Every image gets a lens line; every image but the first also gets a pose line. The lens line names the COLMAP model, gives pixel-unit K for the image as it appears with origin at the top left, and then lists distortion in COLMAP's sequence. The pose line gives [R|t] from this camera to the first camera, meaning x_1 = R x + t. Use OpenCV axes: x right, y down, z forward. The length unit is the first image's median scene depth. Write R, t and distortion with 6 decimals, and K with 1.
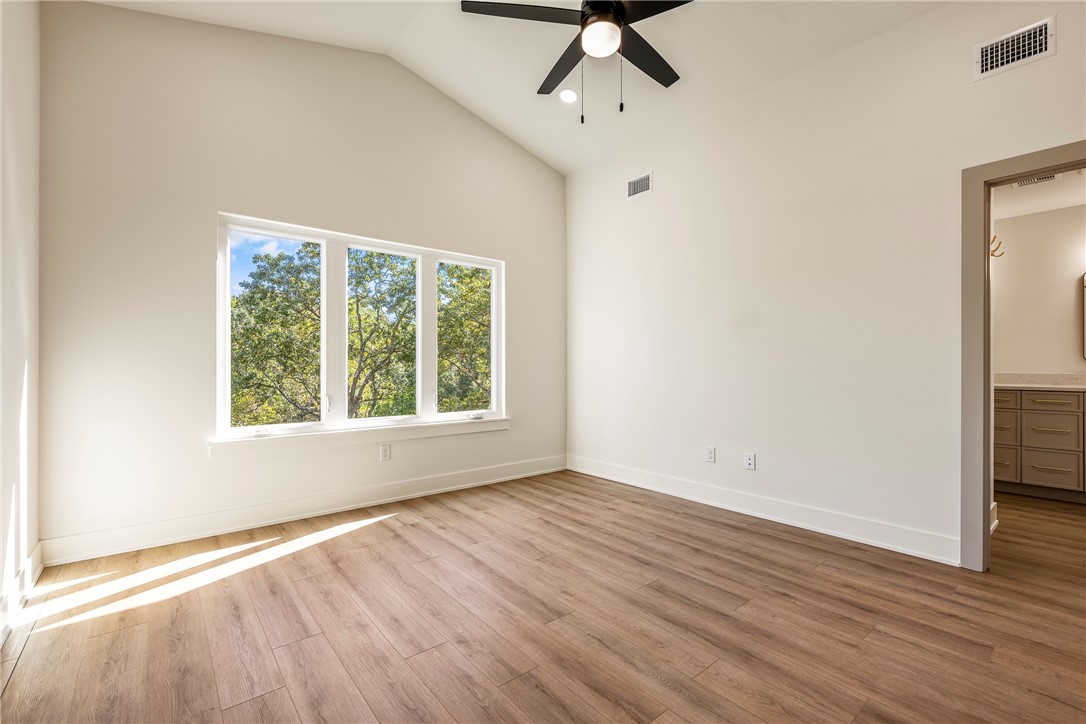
lens RADIAL K [[466.0, 0, 540.0], [0, 466.0, 366.4], [0, 0, 1]] dist [-0.002672, 0.000400]
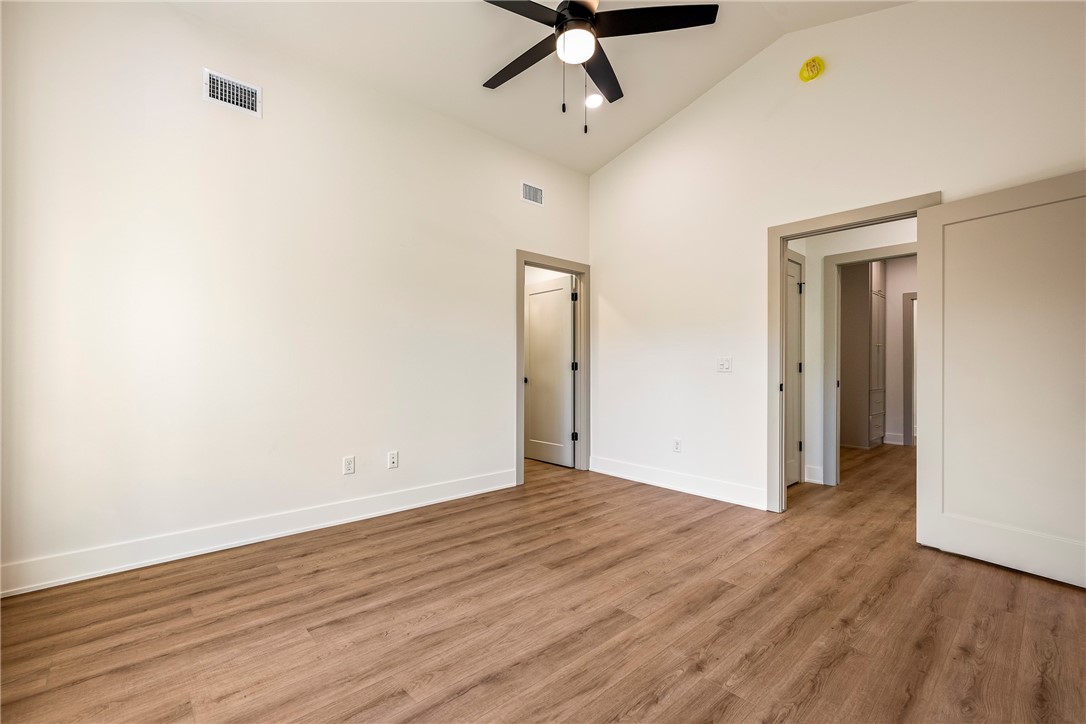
lens RADIAL K [[466.0, 0, 540.0], [0, 466.0, 366.4], [0, 0, 1]] dist [-0.002672, 0.000400]
pose [[-0.038345, -0.002292, 0.999262, -0.694862], [-0.001579, 0.999996, 0.002233, -0.002255], [-0.999263, -0.001492, -0.038349, 0.875291]]
